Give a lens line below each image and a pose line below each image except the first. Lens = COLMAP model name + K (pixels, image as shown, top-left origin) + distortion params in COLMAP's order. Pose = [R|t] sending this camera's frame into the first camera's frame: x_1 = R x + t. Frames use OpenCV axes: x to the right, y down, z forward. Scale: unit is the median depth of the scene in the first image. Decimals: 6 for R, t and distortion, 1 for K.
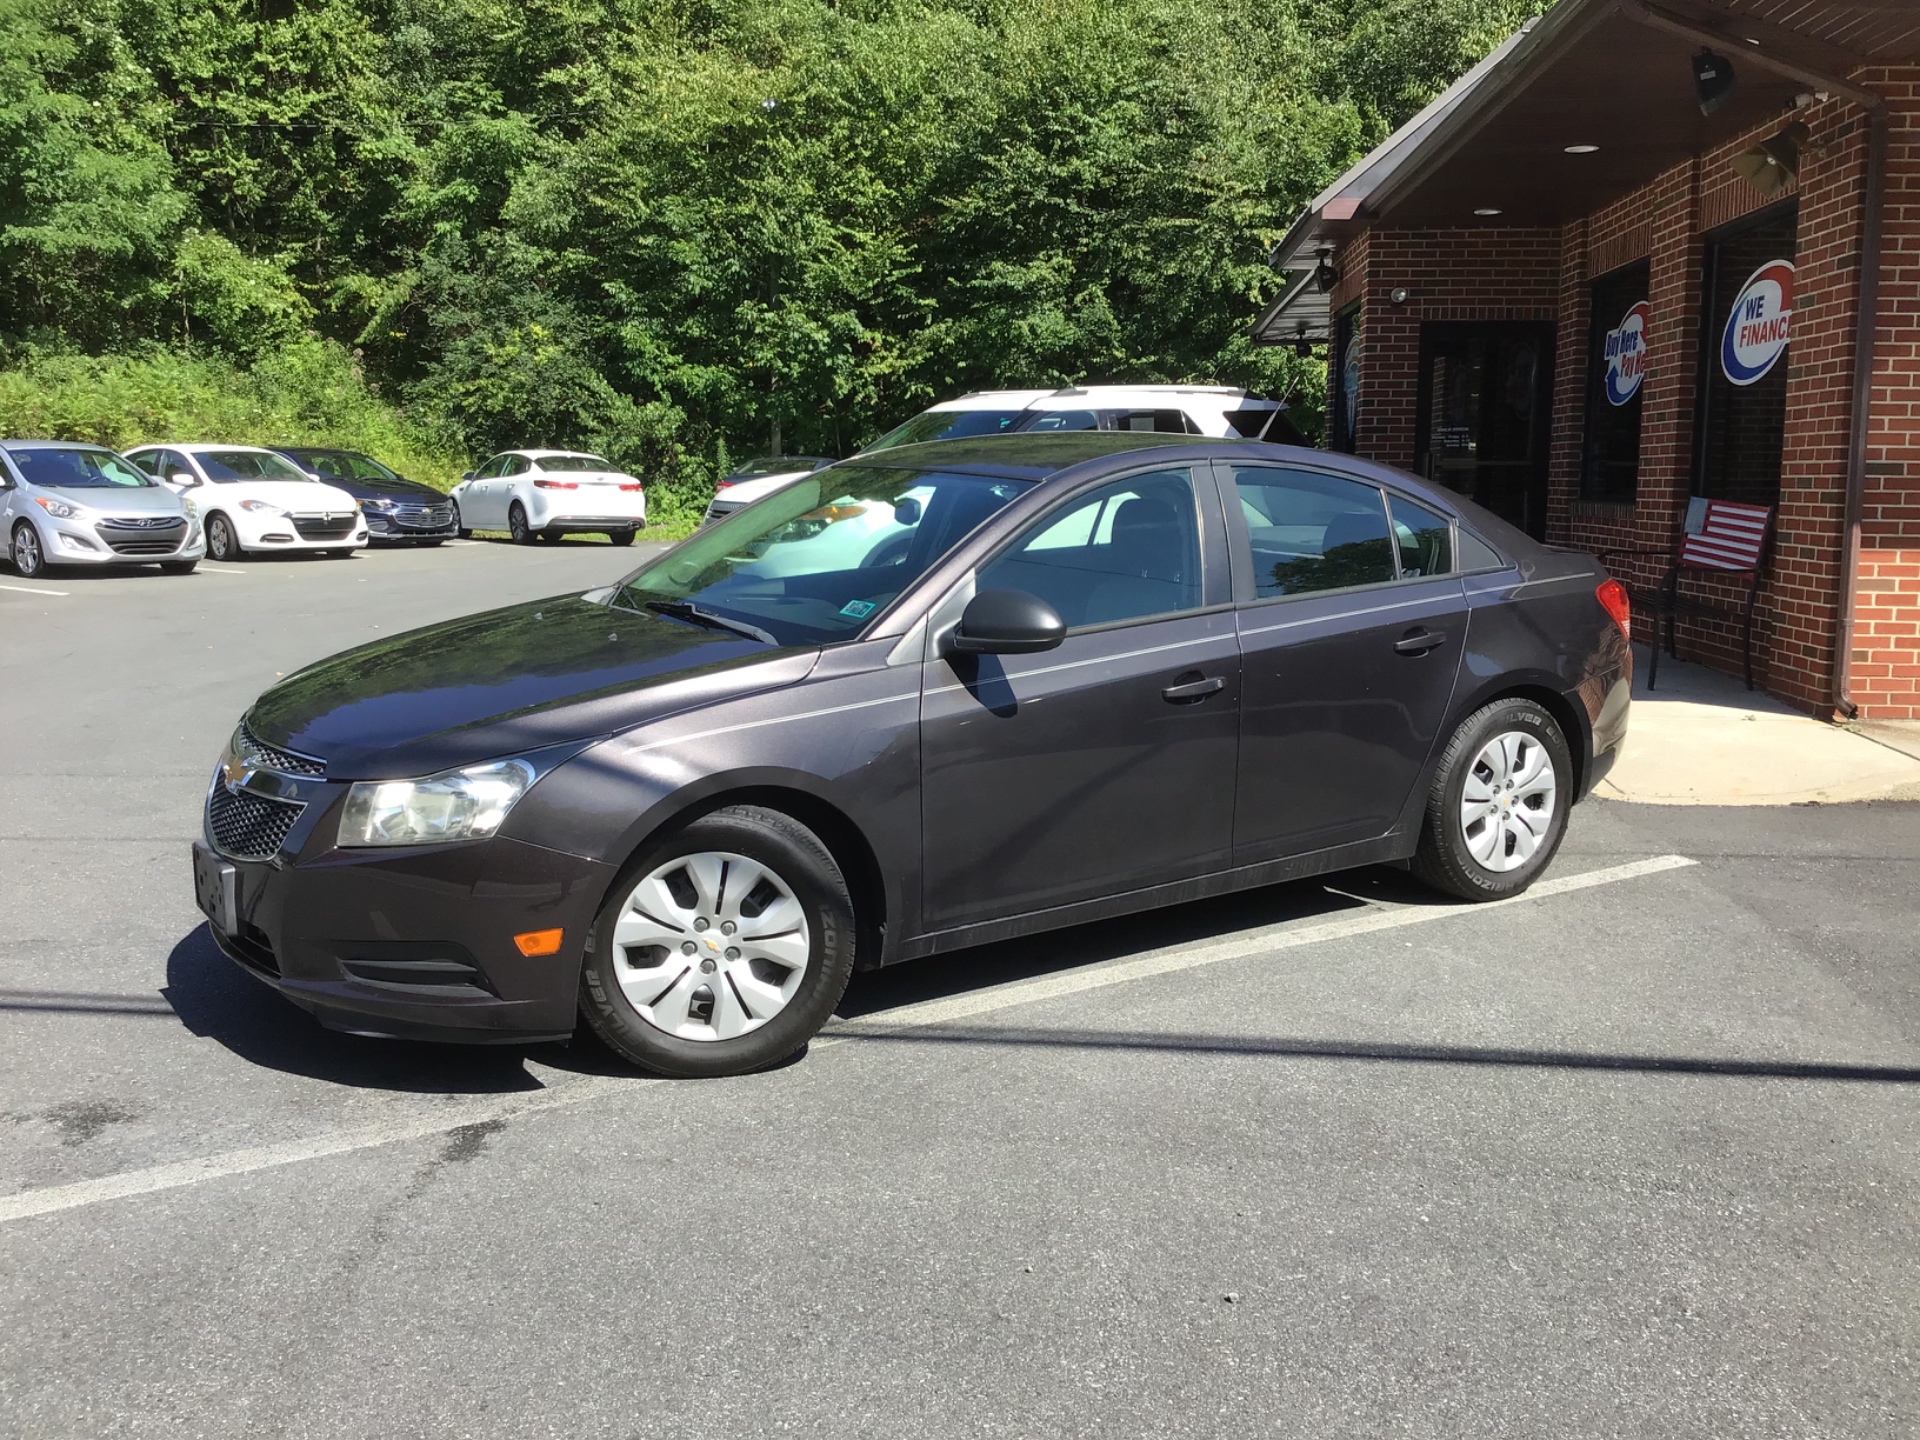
lens RADIAL K [[1632.6, 0, 1000.2], [0, 1632.6, 722.2], [0, 0, 1]] dist [0.077541, -0.149564]
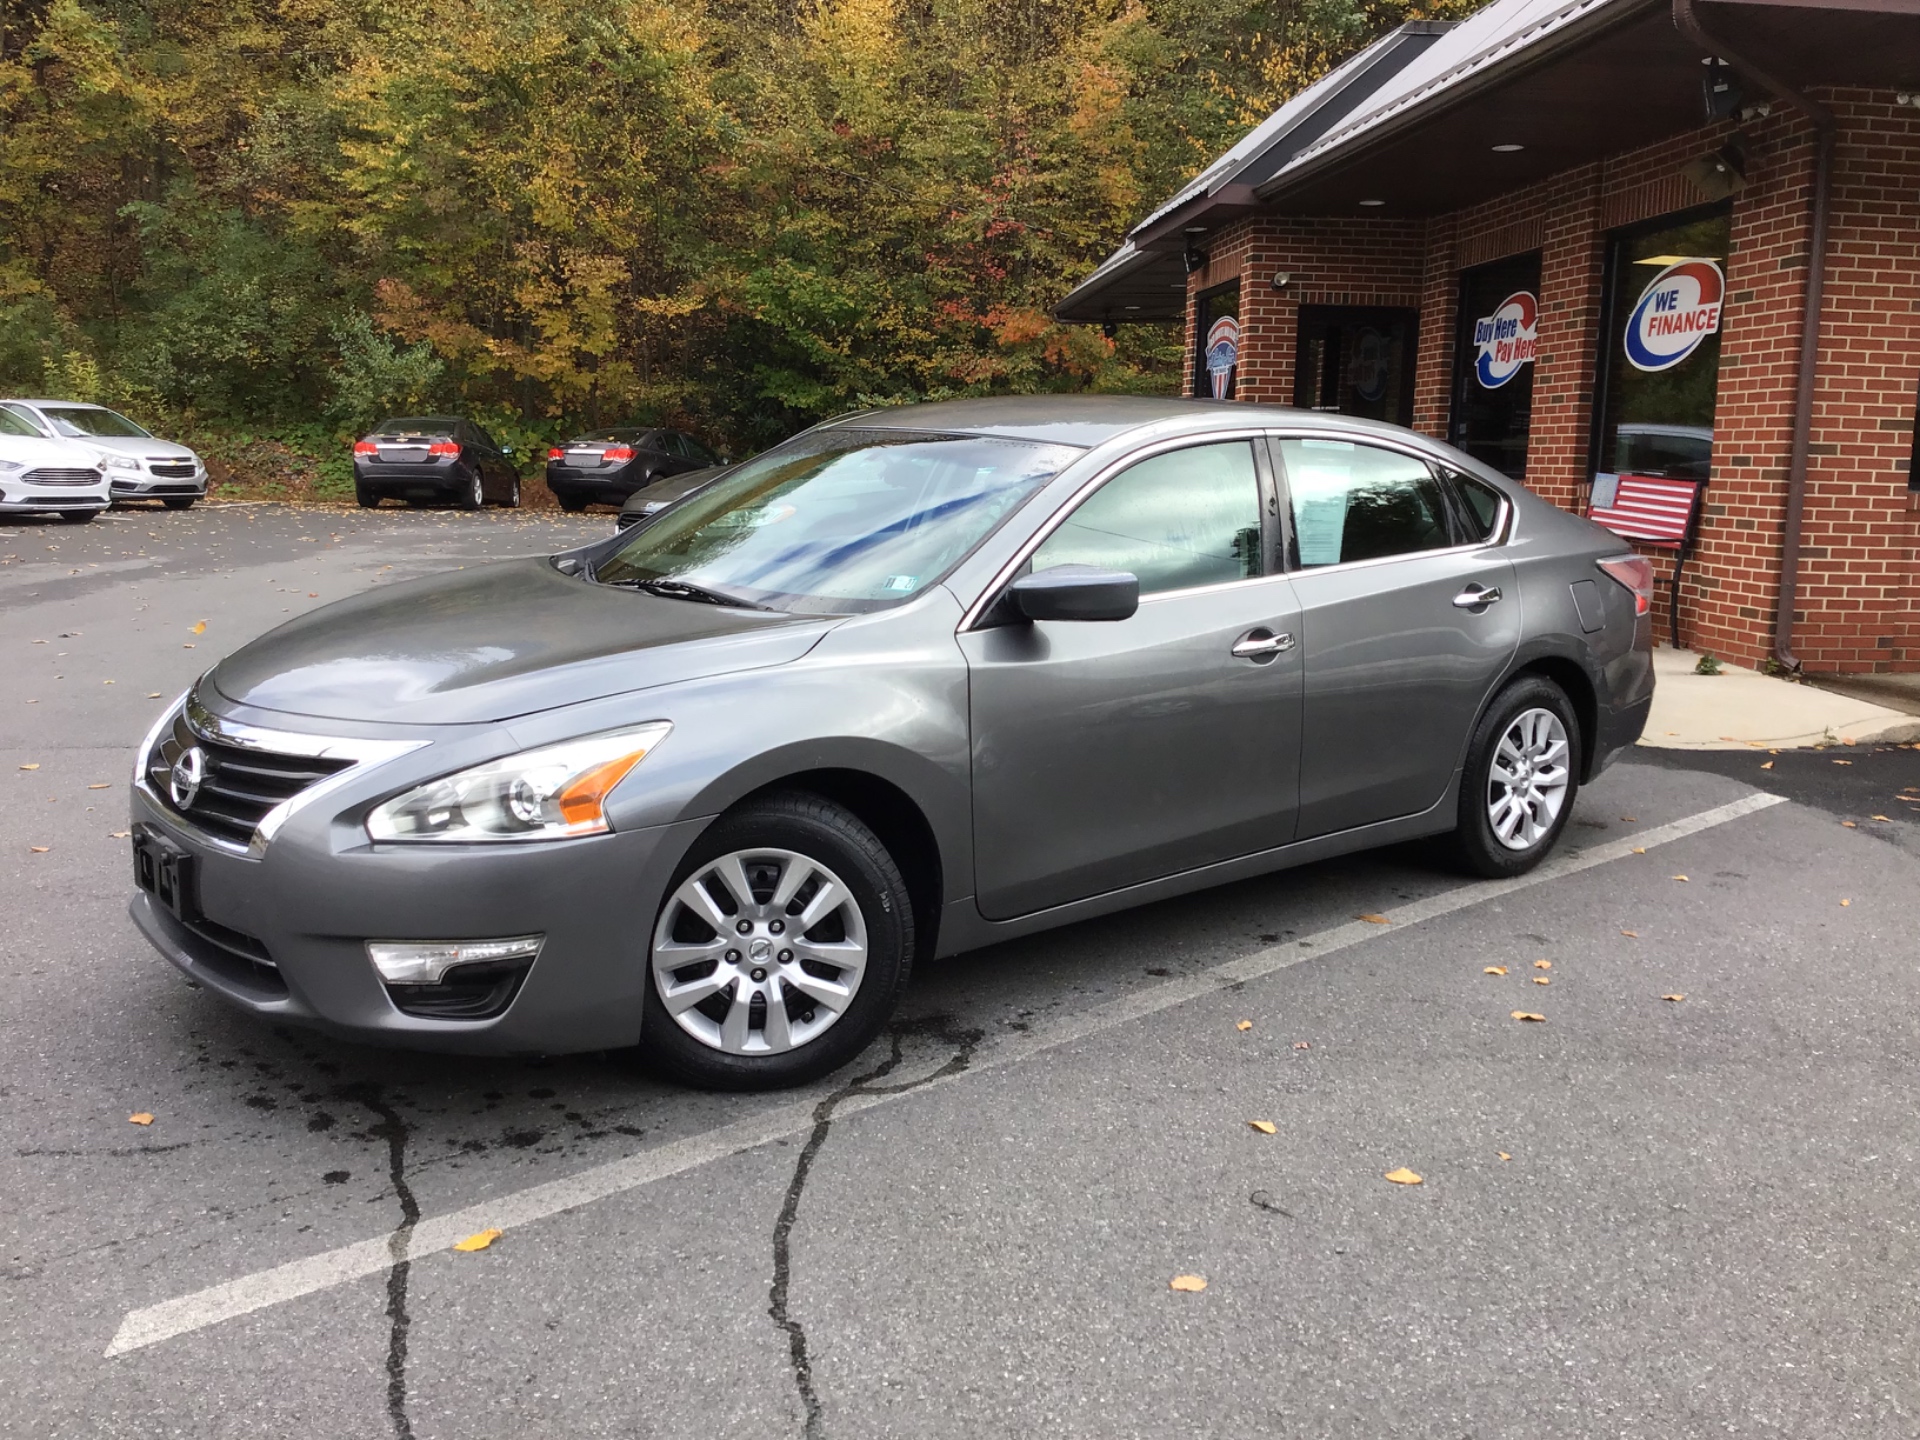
lens RADIAL K [[1613.5, 0, 945.5], [0, 1613.5, 719.9], [0, 0, 1]] dist [0.097650, -0.170439]
pose [[0.985107, -0.012879, 0.171458, -0.184728], [0.010113, 0.999804, 0.017001, 0.003884], [-0.171644, -0.015014, 0.985045, 0.004703]]
